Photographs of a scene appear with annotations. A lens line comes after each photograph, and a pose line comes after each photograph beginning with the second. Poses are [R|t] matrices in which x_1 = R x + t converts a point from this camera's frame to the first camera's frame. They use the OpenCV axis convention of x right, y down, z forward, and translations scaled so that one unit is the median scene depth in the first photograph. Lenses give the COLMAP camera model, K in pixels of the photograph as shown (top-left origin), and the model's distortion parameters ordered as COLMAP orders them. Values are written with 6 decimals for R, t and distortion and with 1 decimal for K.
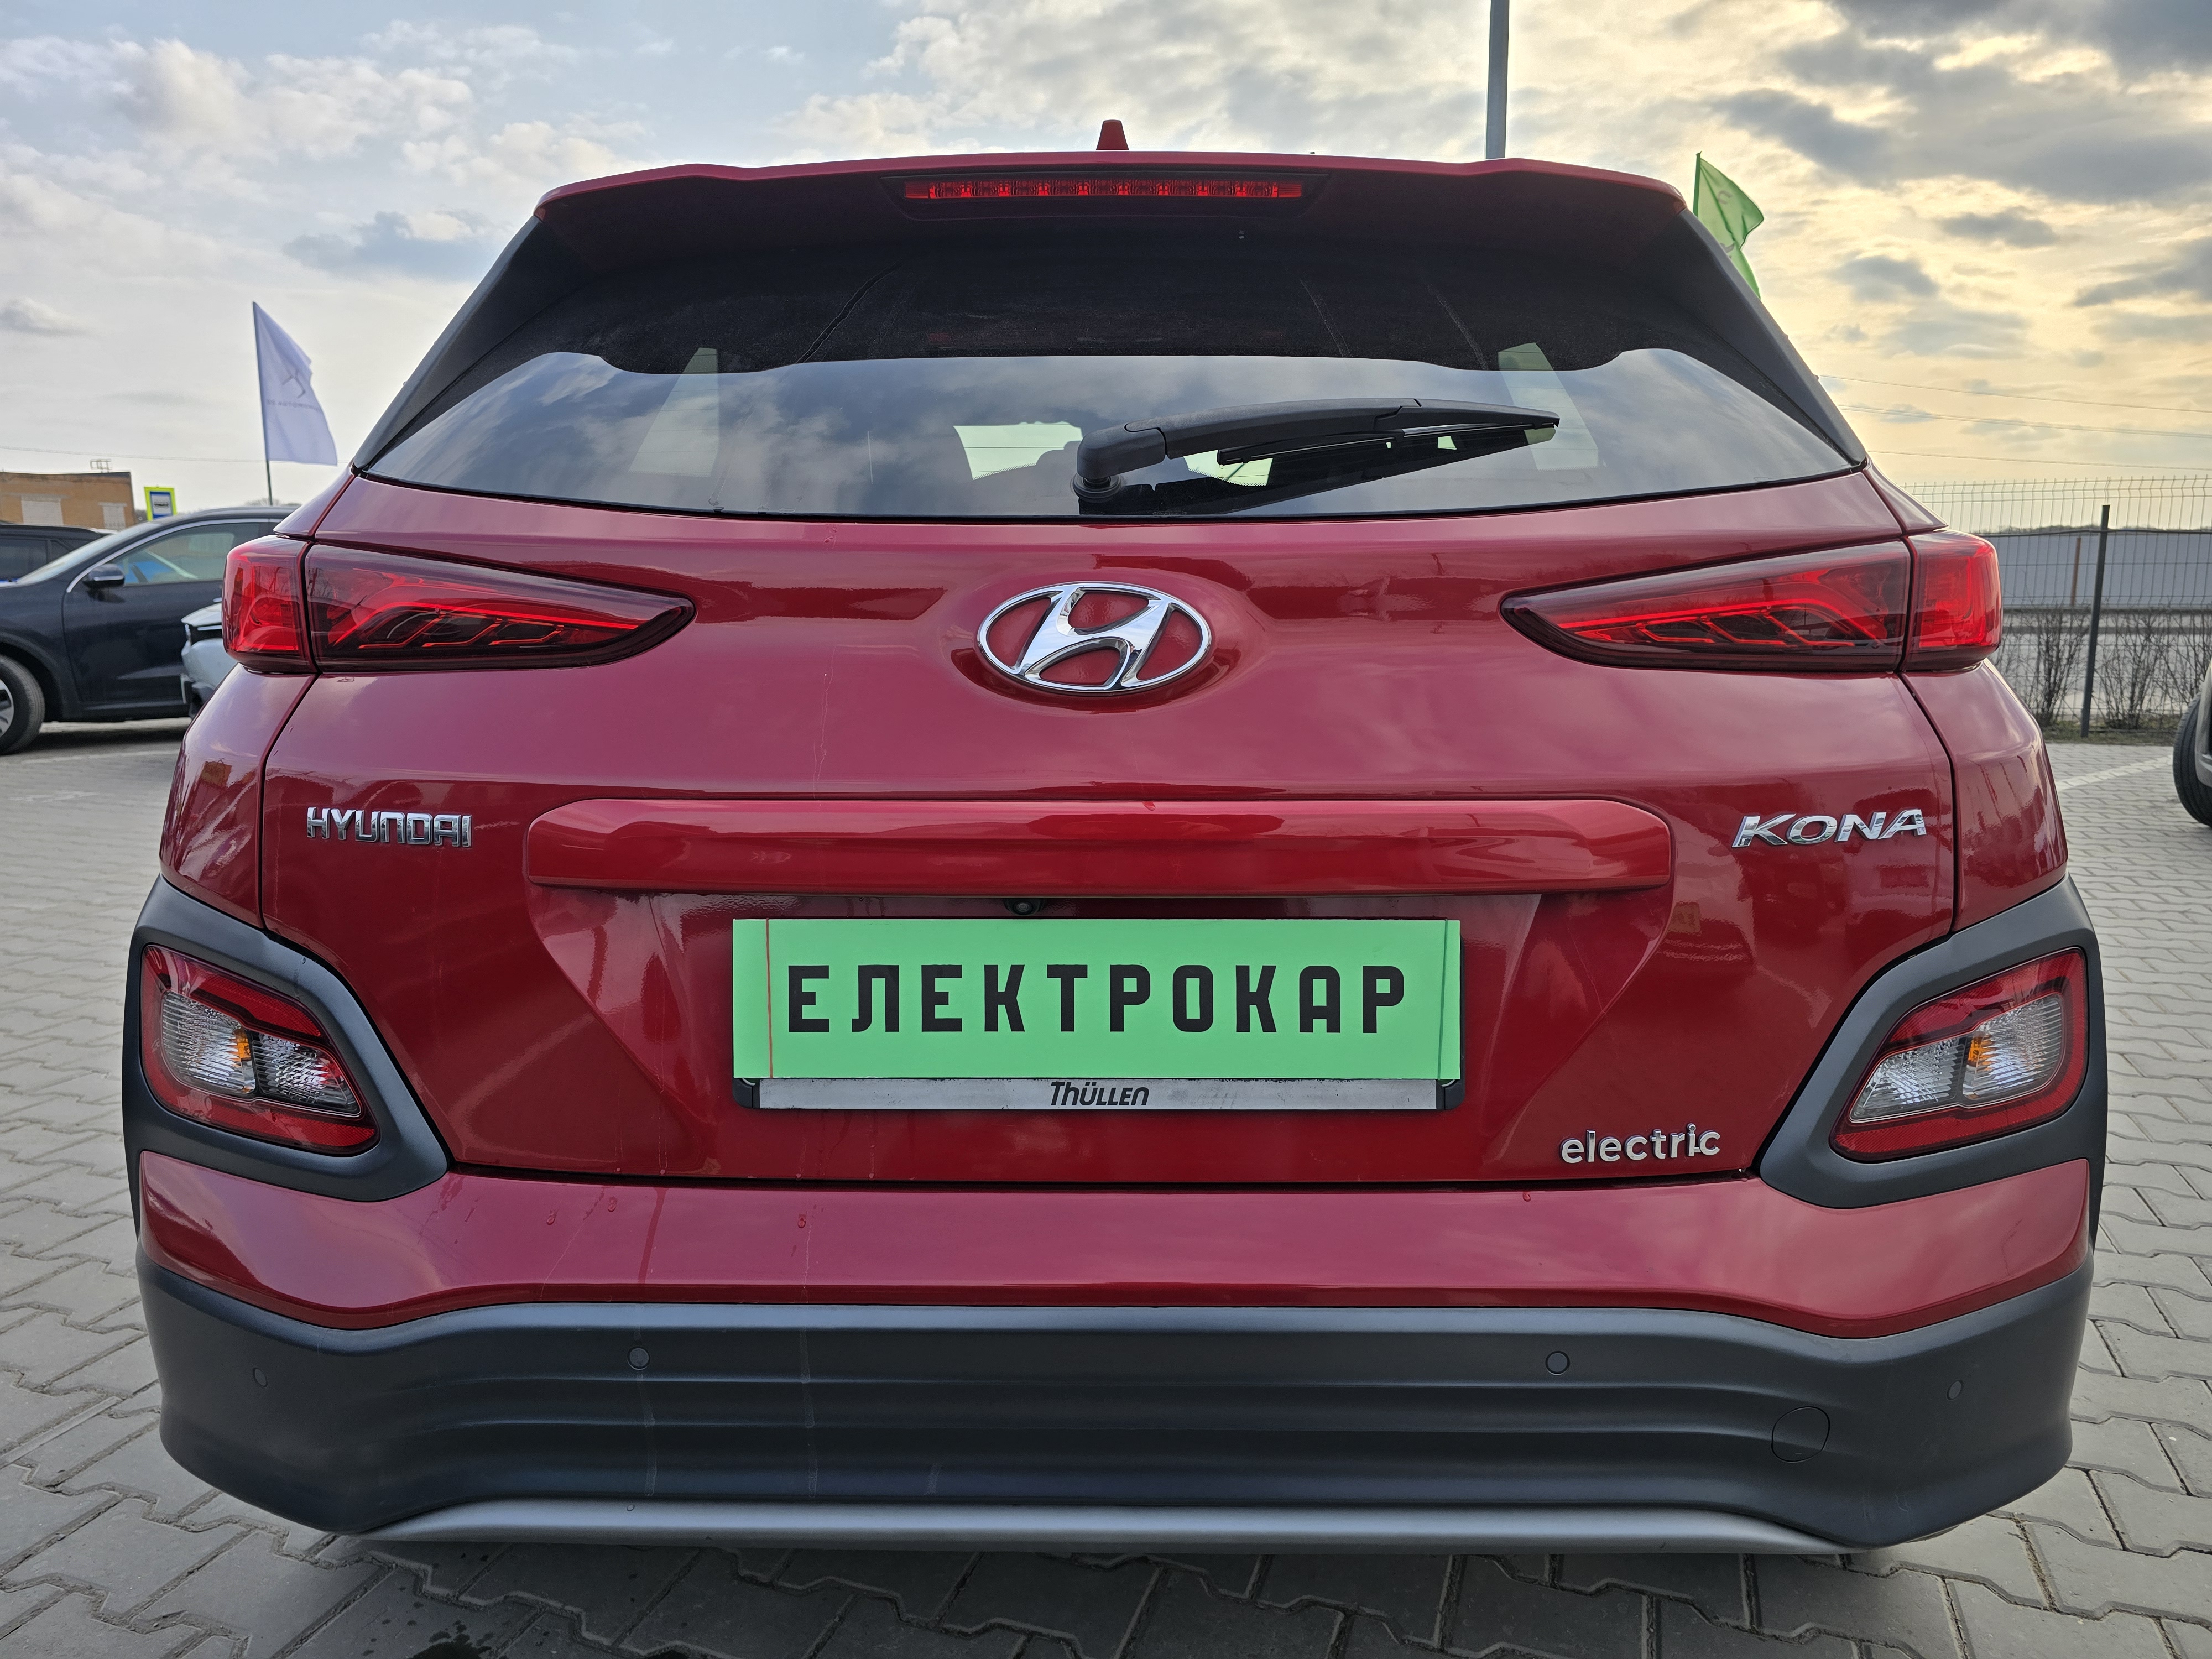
lens RADIAL K [[1468.3, 0, 1106.0], [0, 1468.3, 829.5], [0, 0, 1]] dist [0.214287, -0.386179]
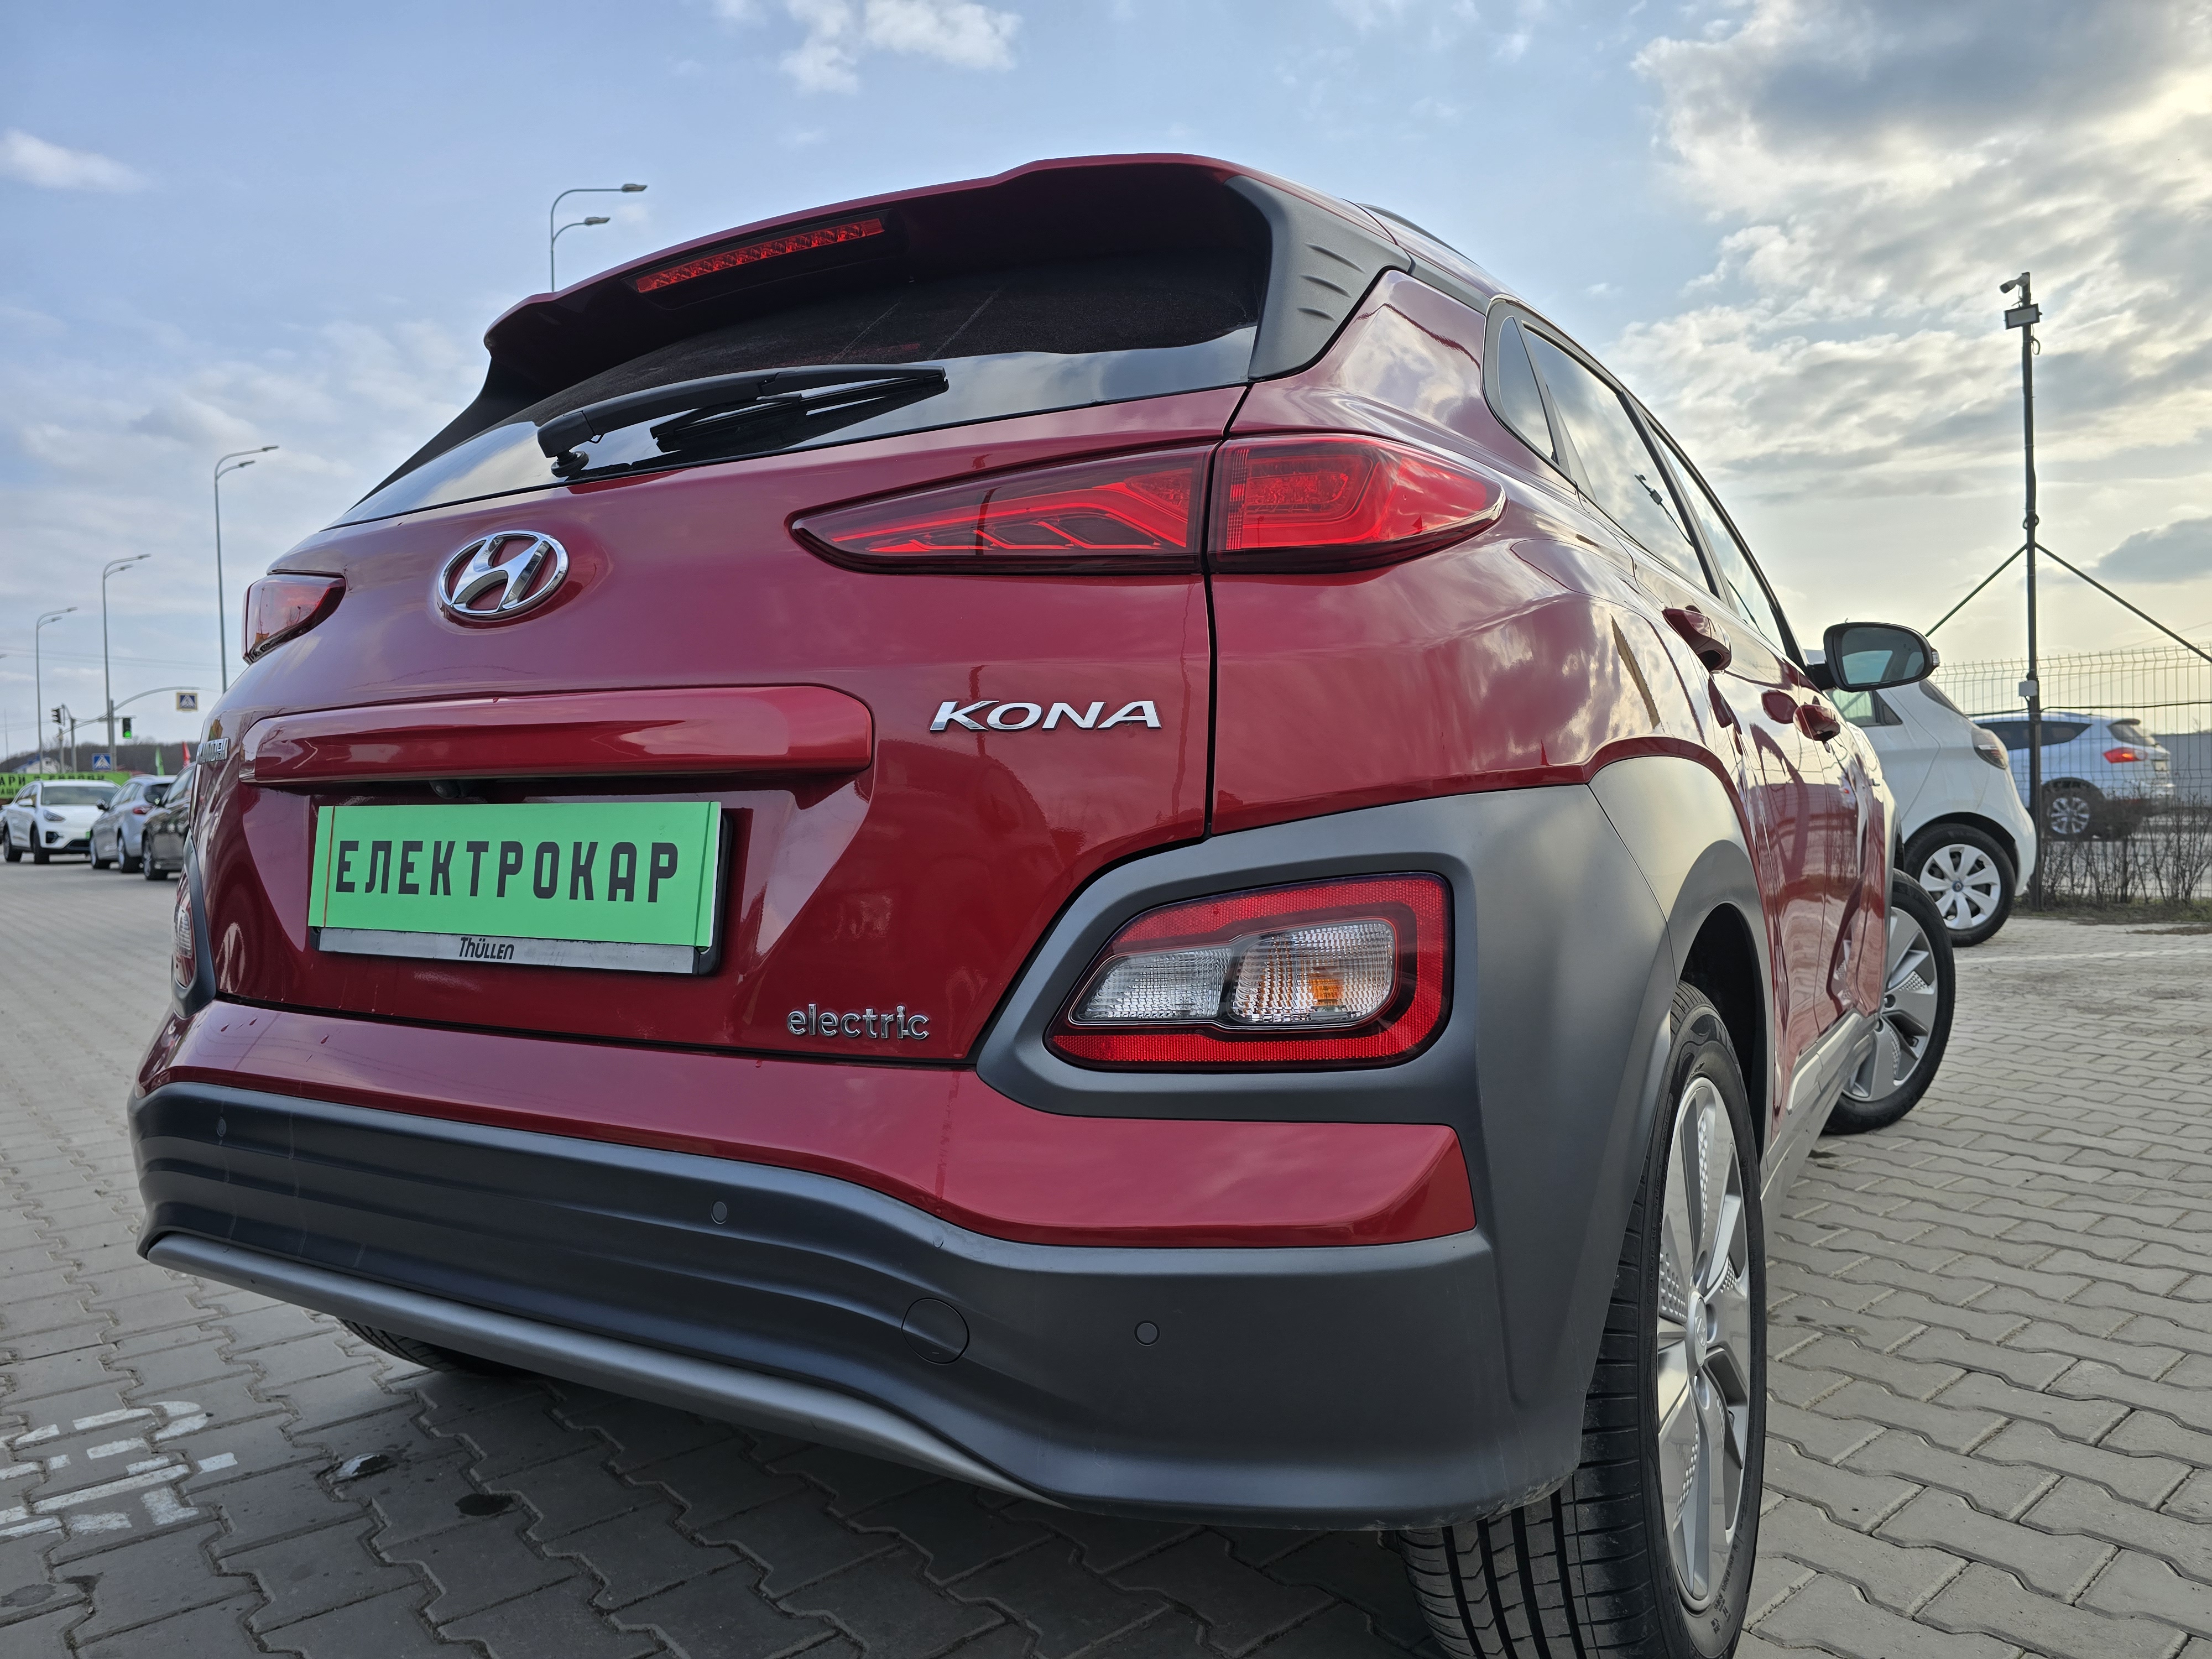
lens RADIAL K [[1485.0, 0, 1115.7], [0, 1485.0, 841.5], [0, 0, 1]] dist [0.063201, -0.054693]
pose [[0.869920, 0.006447, -0.493151, 1.035993], [-0.071463, 0.991010, -0.113104, 0.193918], [0.487988, 0.133634, 0.862560, 0.191689]]
